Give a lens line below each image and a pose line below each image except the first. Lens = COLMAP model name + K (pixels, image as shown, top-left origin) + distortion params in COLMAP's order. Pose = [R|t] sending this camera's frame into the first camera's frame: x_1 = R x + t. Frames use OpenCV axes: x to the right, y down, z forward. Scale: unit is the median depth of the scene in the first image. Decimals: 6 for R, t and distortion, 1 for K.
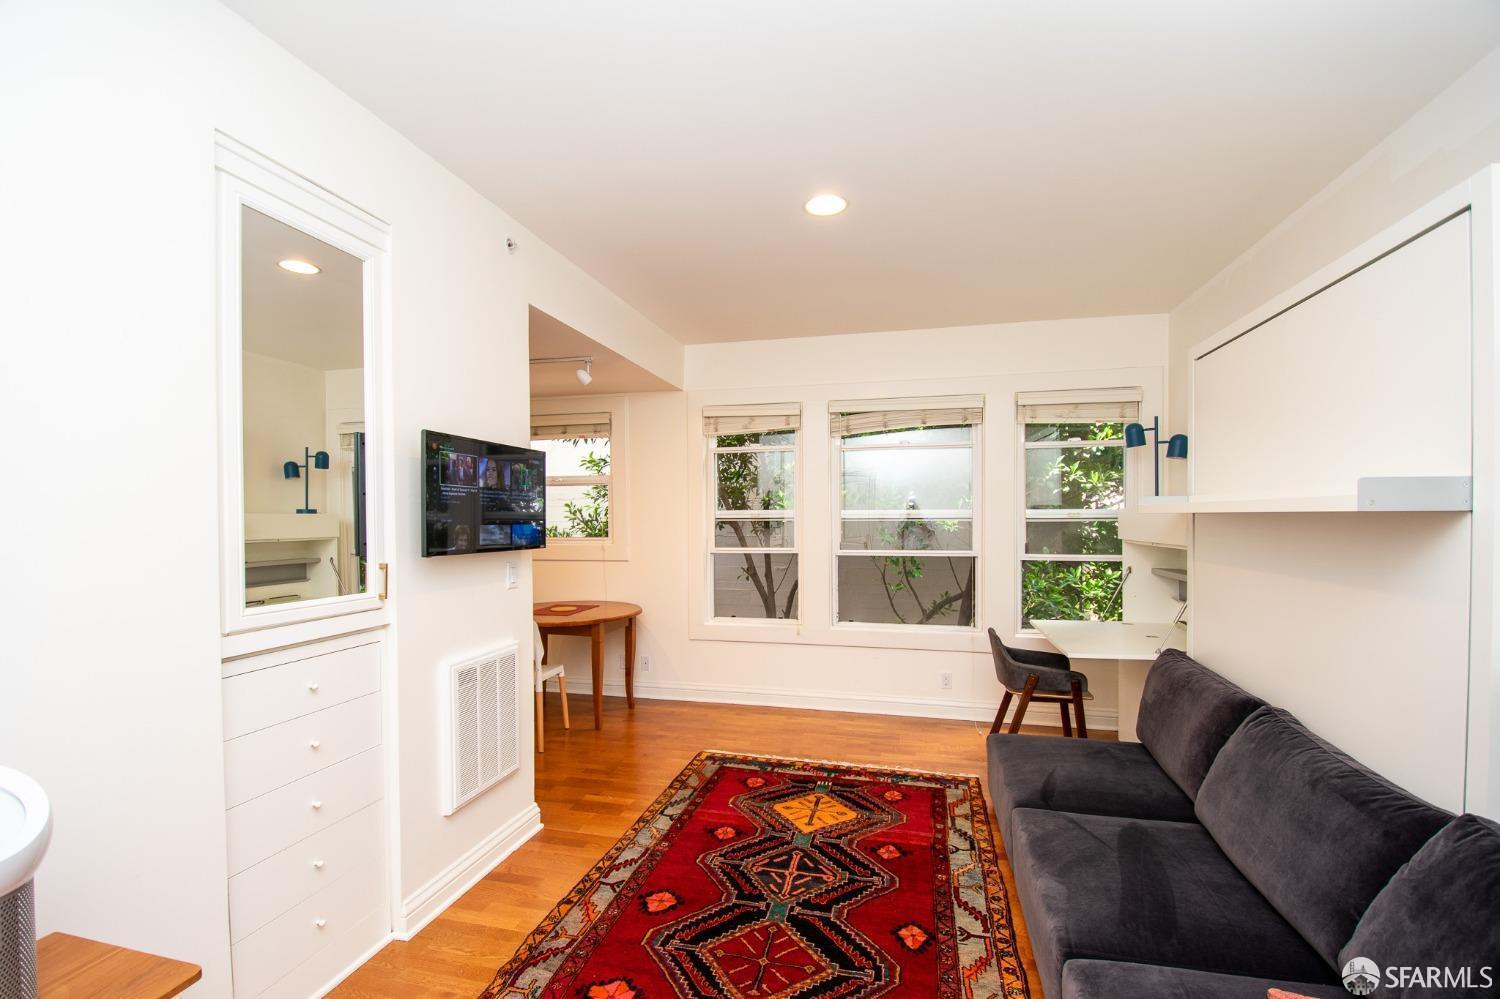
lens RADIAL K [[656.7, 0, 748.3], [0, 656.7, 531.0], [0, 0, 1]] dist [-0.001770, -0.000455]
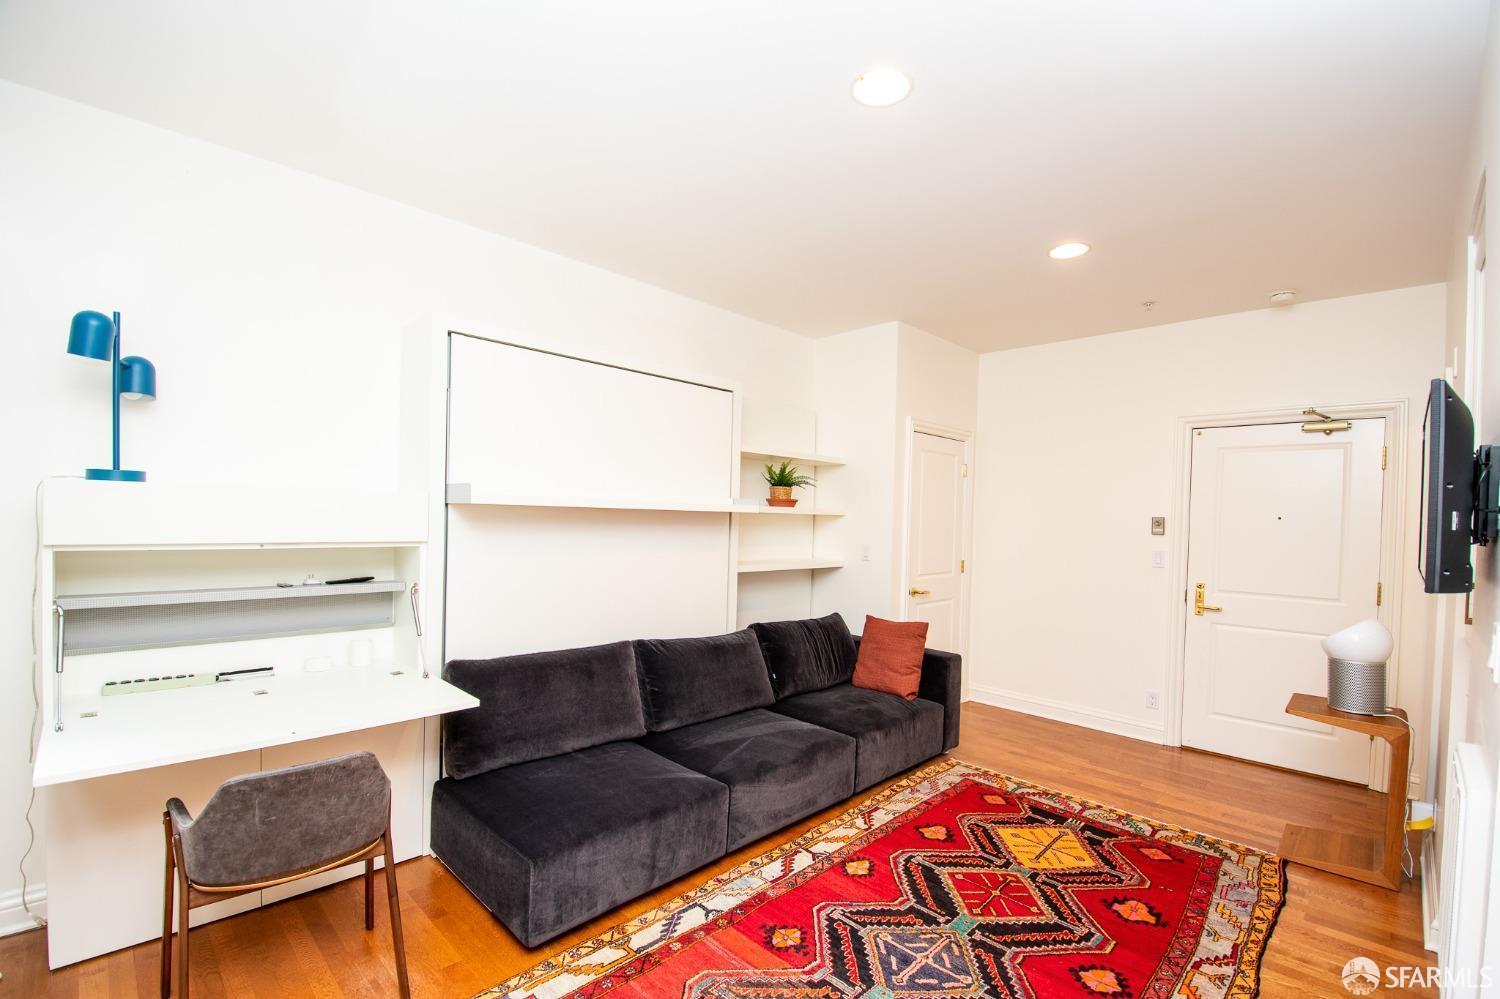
lens RADIAL K [[656.7, 0, 748.3], [0, 656.7, 531.0], [0, 0, 1]] dist [-0.001770, -0.000455]
pose [[-0.856347, -0.034801, 0.515227, -0.158635], [-0.015412, 0.999005, 0.041861, -0.040159], [-0.516171, 0.027907, -0.856031, 1.928083]]
